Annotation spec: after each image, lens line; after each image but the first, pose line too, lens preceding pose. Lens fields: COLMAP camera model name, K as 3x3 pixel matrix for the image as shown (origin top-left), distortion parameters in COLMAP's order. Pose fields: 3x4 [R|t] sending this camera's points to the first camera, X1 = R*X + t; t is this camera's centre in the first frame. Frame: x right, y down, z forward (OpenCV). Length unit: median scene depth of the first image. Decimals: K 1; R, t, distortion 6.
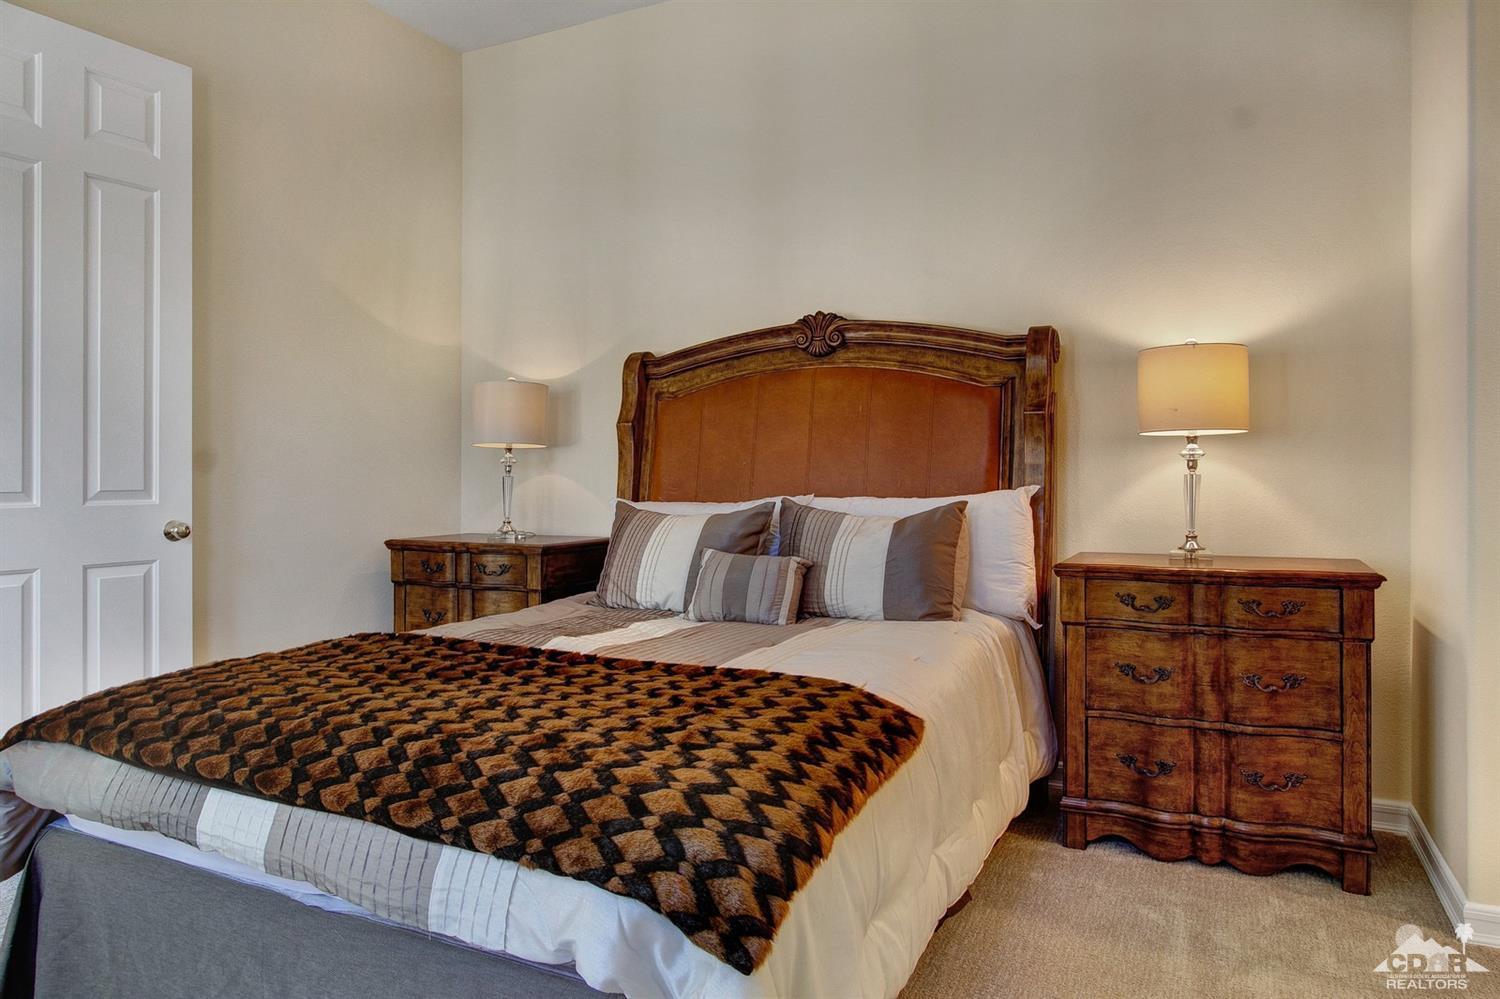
lens RADIAL K [[967.9, 0, 762.0], [0, 967.9, 473.4], [0, 0, 1]] dist [-0.019517, 0.017987]
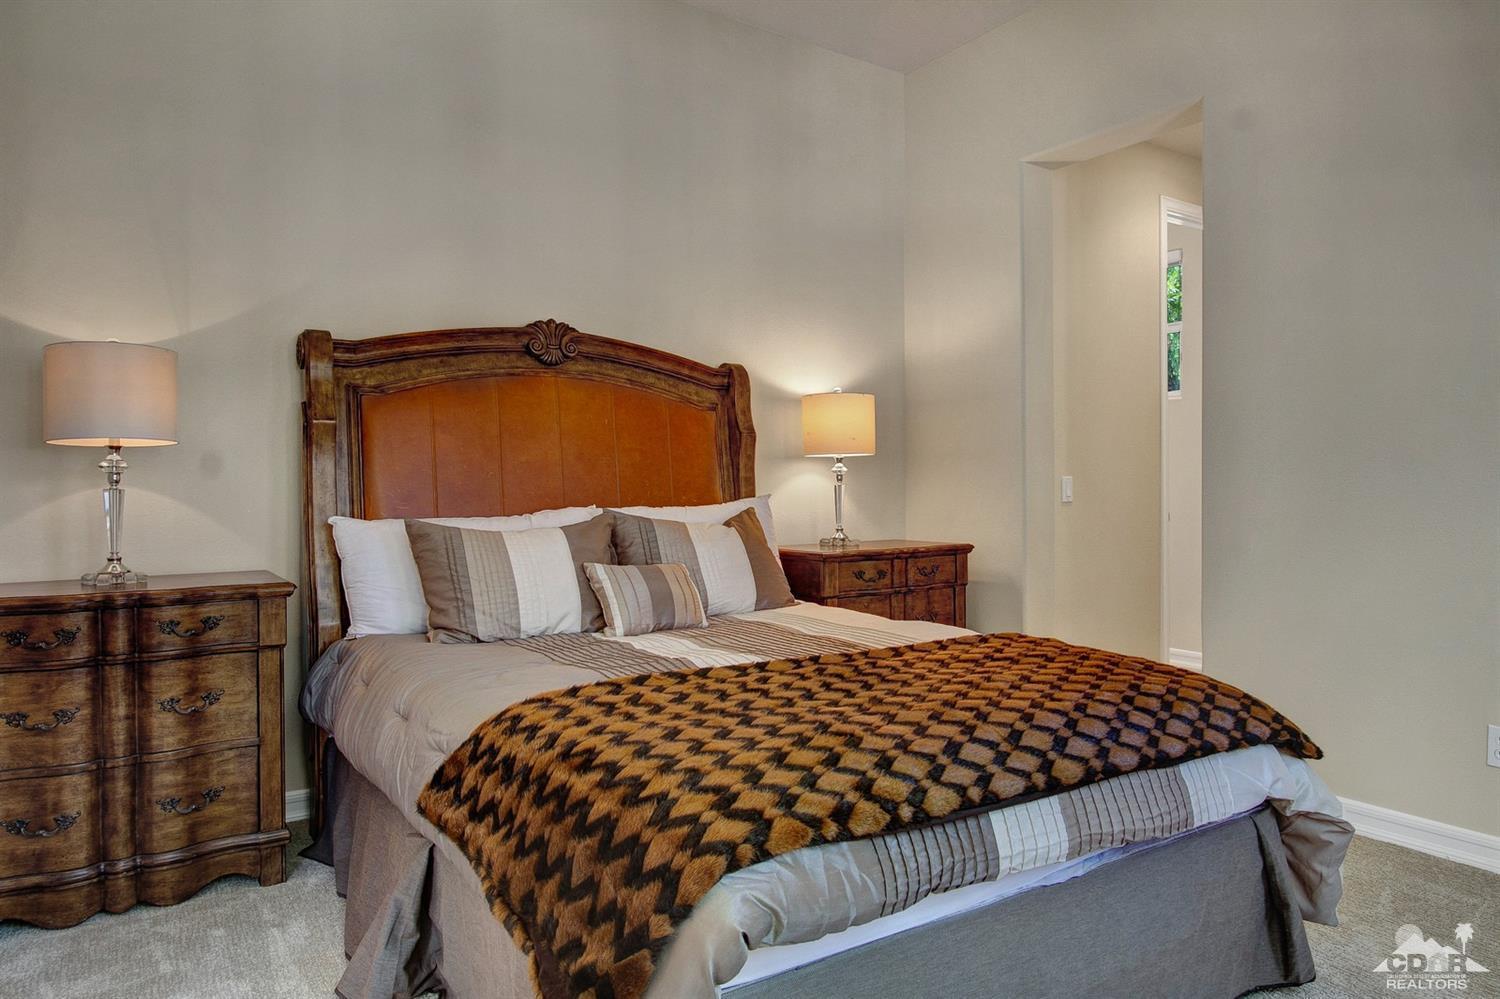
lens RADIAL K [[967.9, 0, 753.7], [0, 967.9, 503.5], [0, 0, 1]] dist [-0.019517, 0.017987]
pose [[0.499214, -0.015678, 0.866337, -0.647690], [0.002482, 0.999858, 0.016664, 0.003113], [-0.866475, -0.006168, 0.499182, 0.314824]]
